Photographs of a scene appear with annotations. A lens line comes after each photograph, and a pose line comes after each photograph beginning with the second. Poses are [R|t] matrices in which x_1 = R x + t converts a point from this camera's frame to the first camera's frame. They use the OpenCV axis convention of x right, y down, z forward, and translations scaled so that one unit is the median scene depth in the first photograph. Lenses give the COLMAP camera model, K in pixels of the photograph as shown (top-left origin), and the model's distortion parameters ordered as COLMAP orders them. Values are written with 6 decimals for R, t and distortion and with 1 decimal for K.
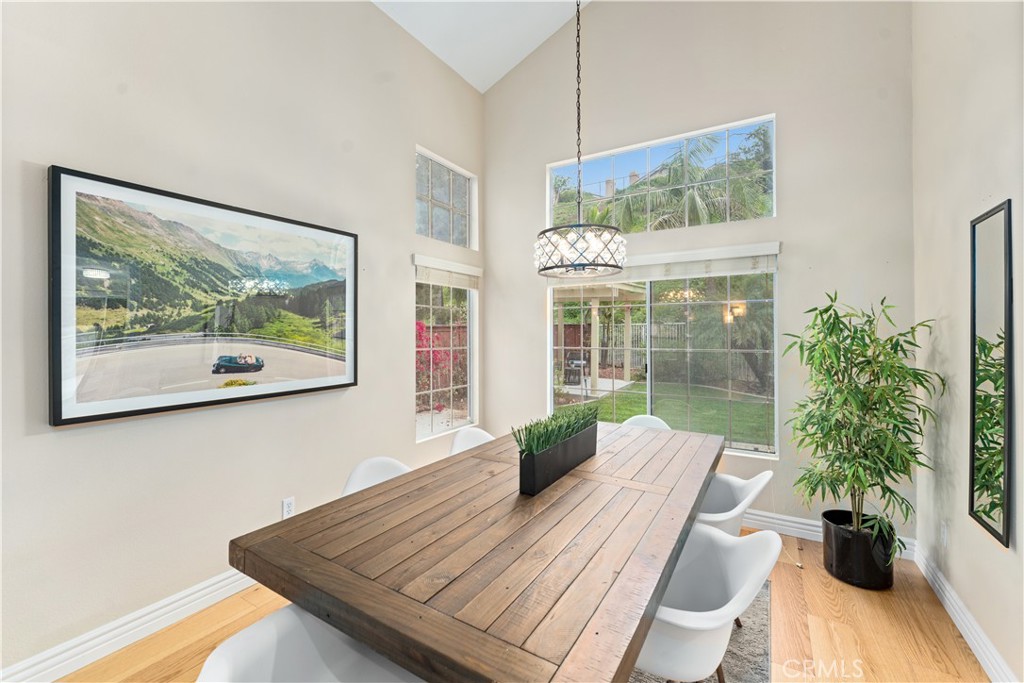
lens RADIAL K [[422.8, 0, 511.3], [0, 422.8, 330.0], [0, 0, 1]] dist [-0.001813, -0.000443]
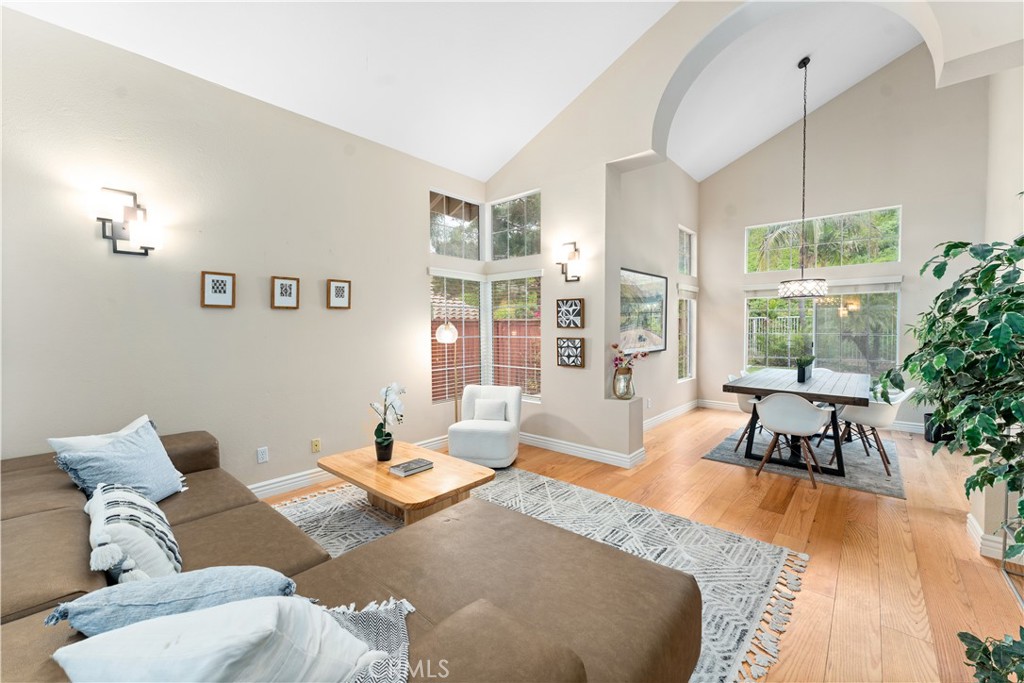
lens RADIAL K [[411.5, 0, 504.3], [0, 411.5, 336.7], [0, 0, 1]] dist [-0.002008, -0.000400]
pose [[0.984295, 0.002871, -0.176505, -1.037149], [0.003021, 0.999447, 0.033105, -0.006224], [0.176503, -0.033119, 0.983743, -1.475686]]
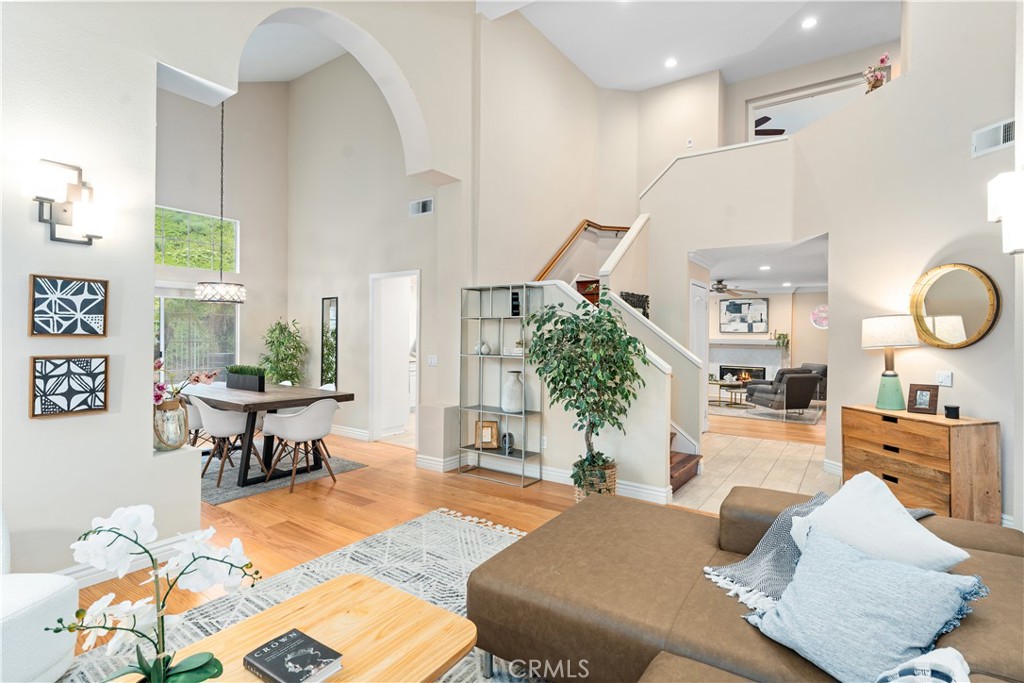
lens RADIAL K [[504.3, 0, 512.0], [0, 504.3, 341.5], [0, 0, 1]] dist [0.000440, 0.000065]
pose [[0.052416, -0.012565, 0.998546, -2.266978], [-0.016047, 0.999781, 0.013423, -0.001814], [-0.998496, -0.016728, 0.052203, -0.551085]]
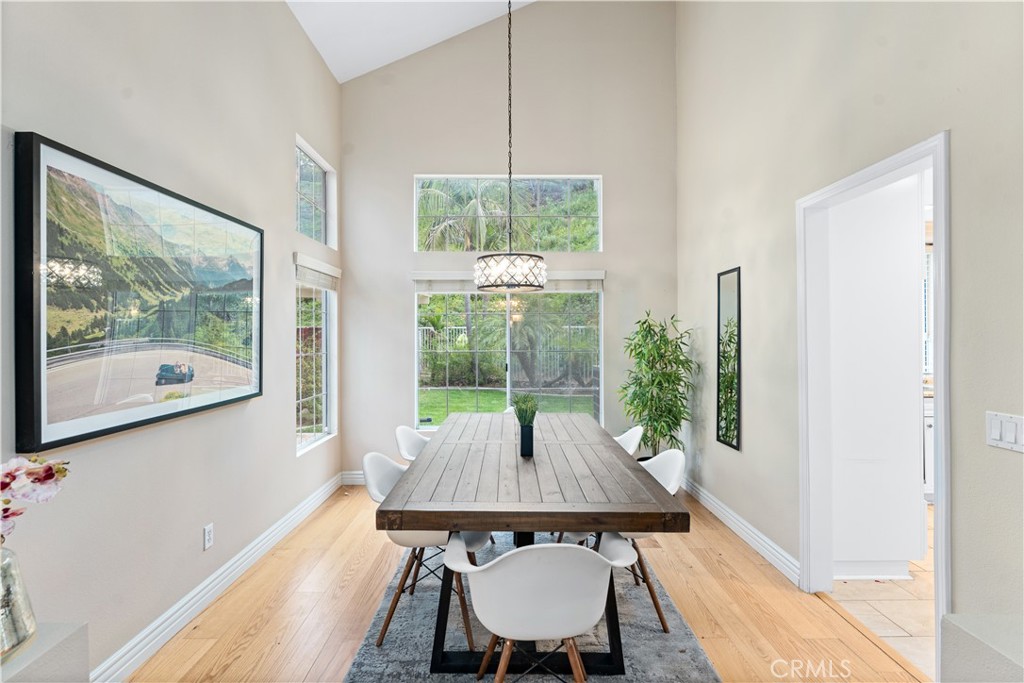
lens RADIAL K [[480.9, 0, 504.4], [0, 480.9, 335.4], [0, 0, 1]] dist [0.002511, -0.000087]
pose [[0.851703, 0.000820, 0.524023, -0.609252], [-0.002337, 0.999995, 0.002233, -0.002247], [-0.524019, -0.003126, 0.851701, -0.206754]]
